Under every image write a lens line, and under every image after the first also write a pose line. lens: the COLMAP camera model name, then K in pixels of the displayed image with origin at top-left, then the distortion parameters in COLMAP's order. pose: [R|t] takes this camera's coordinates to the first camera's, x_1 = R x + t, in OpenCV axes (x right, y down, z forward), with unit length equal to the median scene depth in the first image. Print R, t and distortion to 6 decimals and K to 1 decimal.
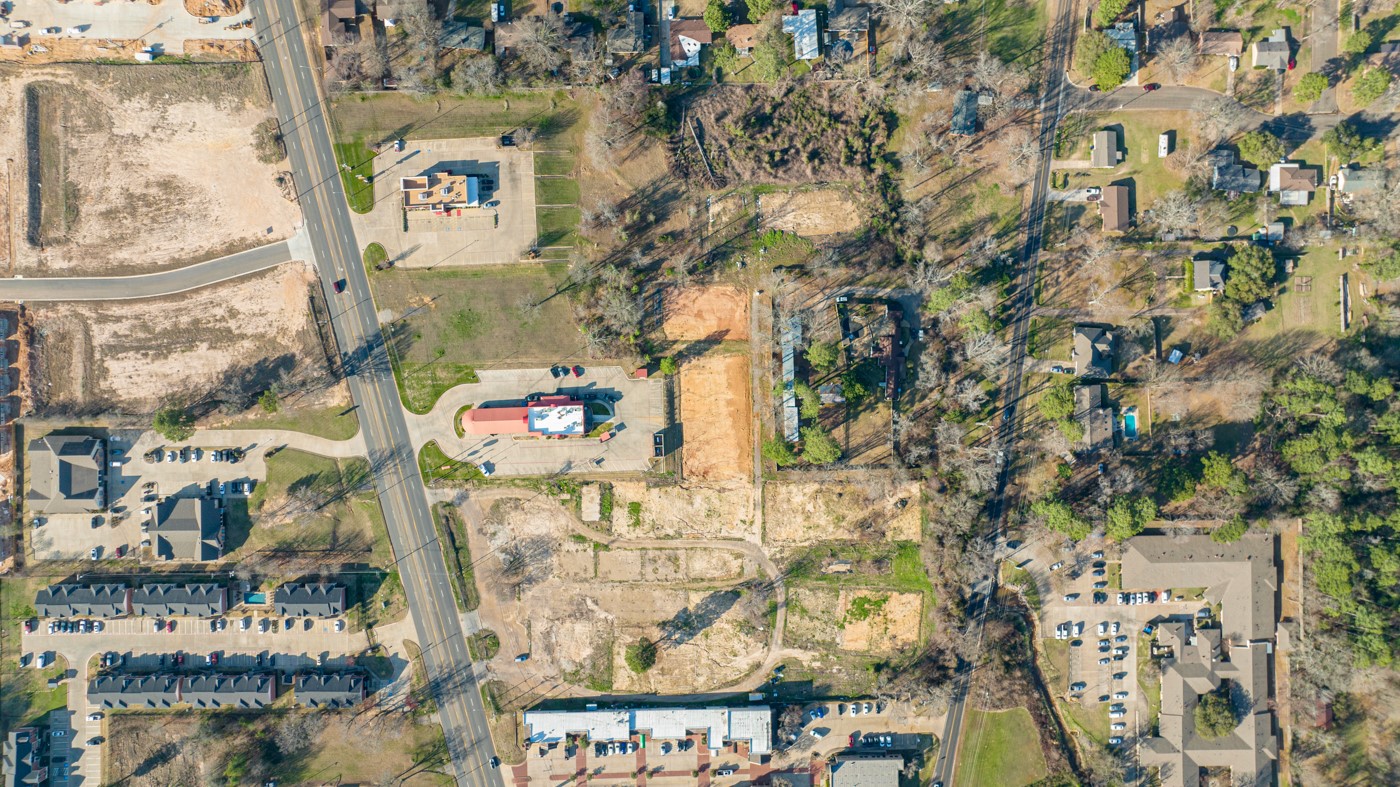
lens RADIAL K [[985.2, 0, 698.5], [0, 985.2, 388.3], [0, 0, 1]] dist [-0.015844, 0.000489]
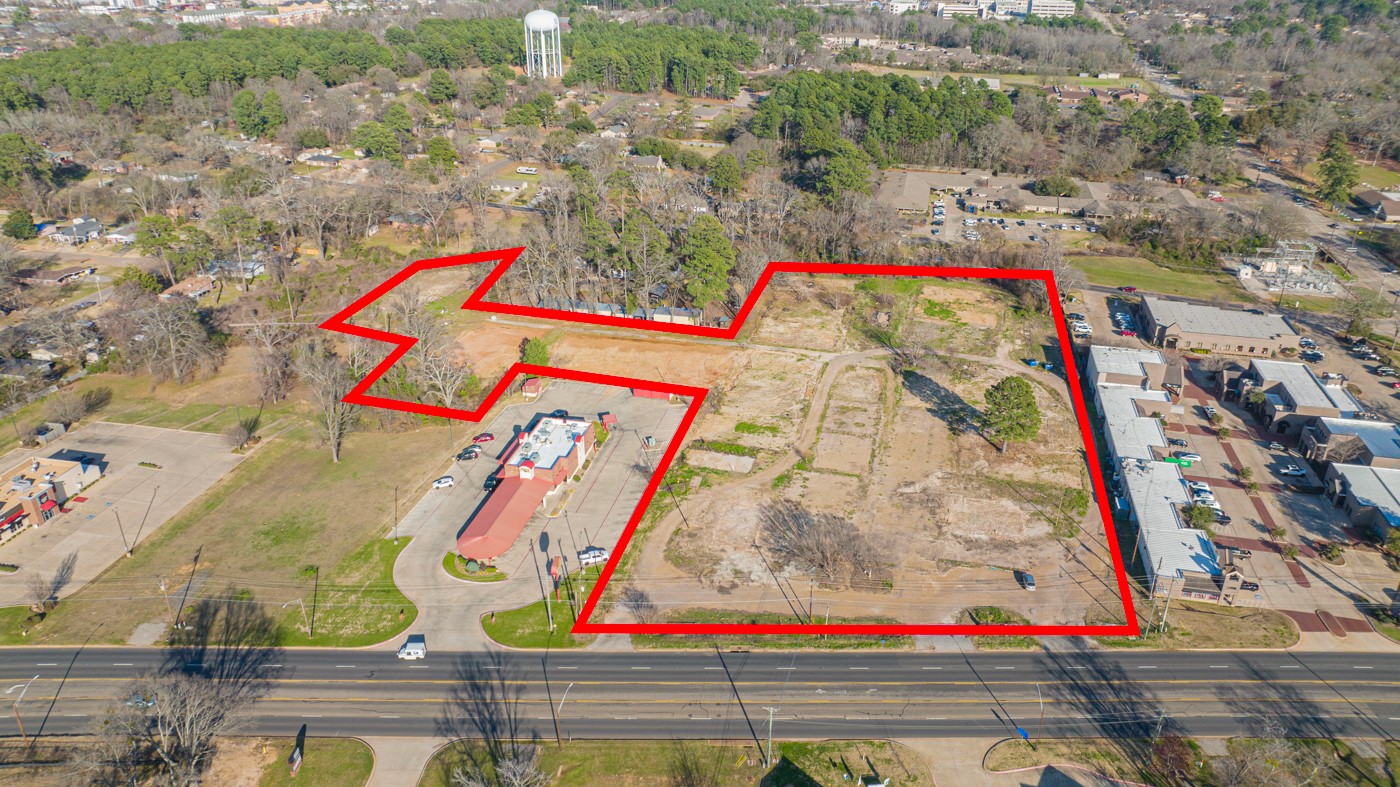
lens RADIAL K [[978.8, 0, 695.2], [0, 978.8, 393.2], [0, 0, 1]] dist [-0.044287, 0.047366]
pose [[0.250598, -0.431930, 0.866393, -0.561439], [0.968061, 0.118938, -0.220709, 0.217959], [-0.007716, 0.894030, 0.447940, 0.733282]]
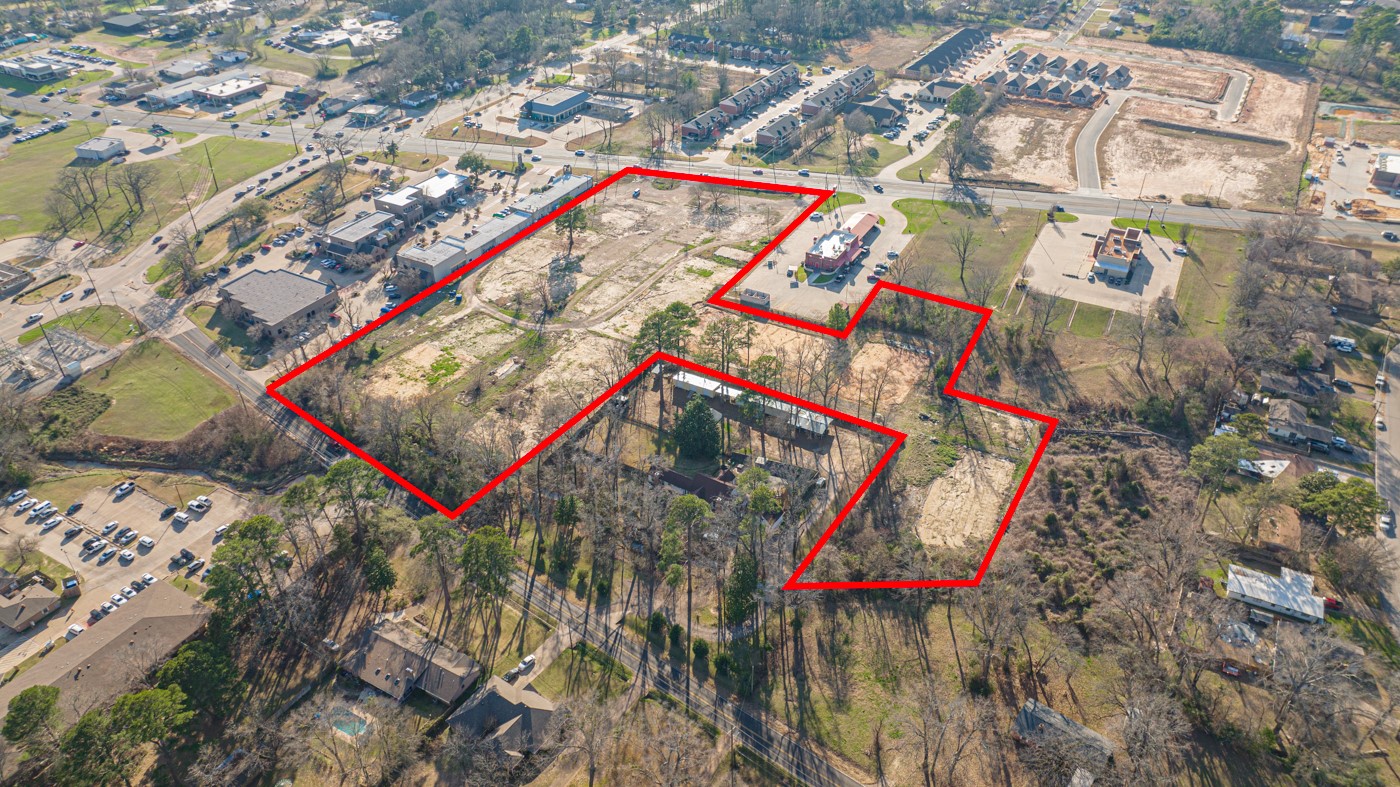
lens RADIAL K [[985.2, 0, 698.5], [0, 985.2, 388.3], [0, 0, 1]] dist [-0.015844, 0.000489]
pose [[-0.510417, 0.483677, -0.711007, 0.629838], [-0.859868, -0.277347, 0.428610, -0.287495], [0.010113, 0.830141, 0.557461, 0.593077]]
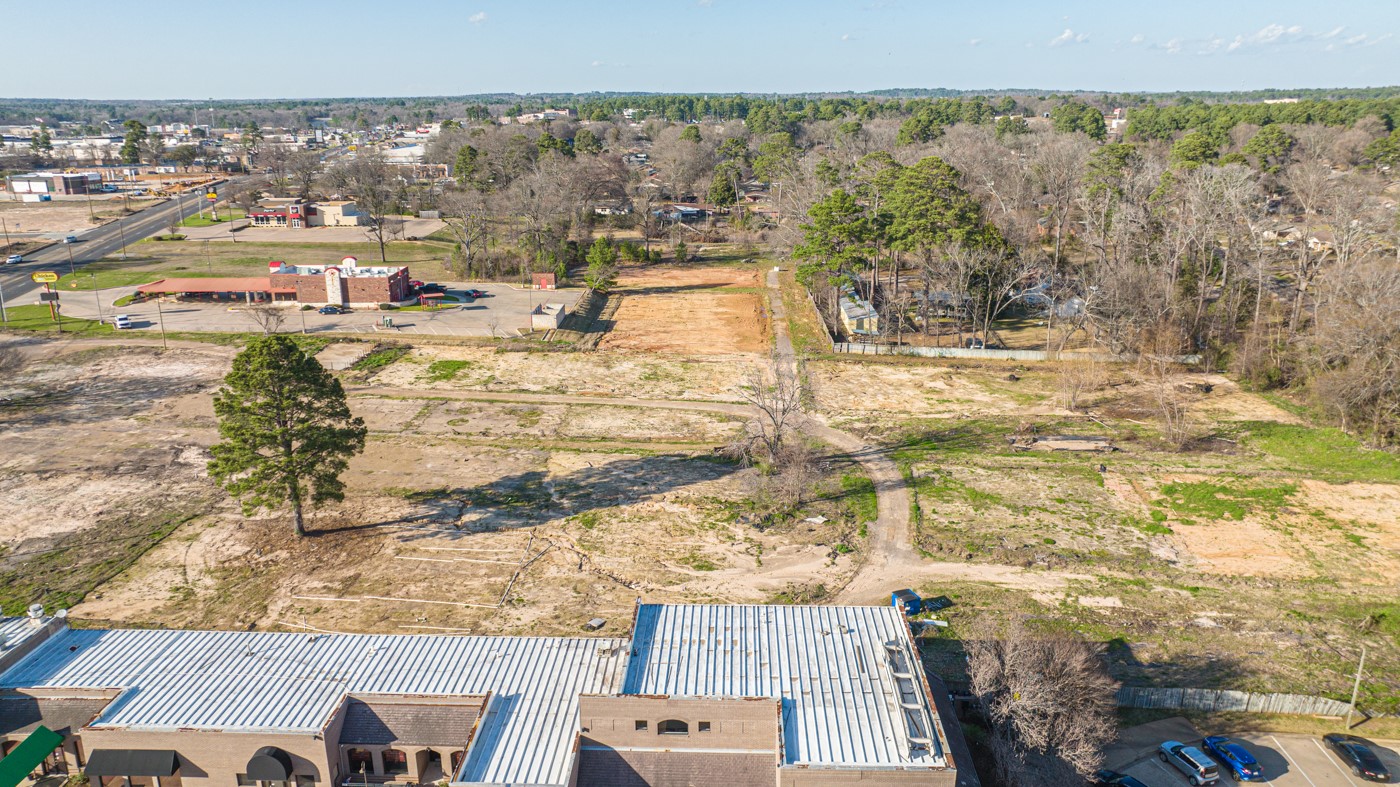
lens RADIAL K [[985.2, 0, 698.5], [0, 985.2, 388.3], [0, 0, 1]] dist [-0.015844, 0.000489]
pose [[0.998384, 0.006332, -0.056471, 0.048288], [-0.055788, 0.298203, -0.952871, 0.471750], [0.010807, 0.954482, 0.298074, 0.907635]]
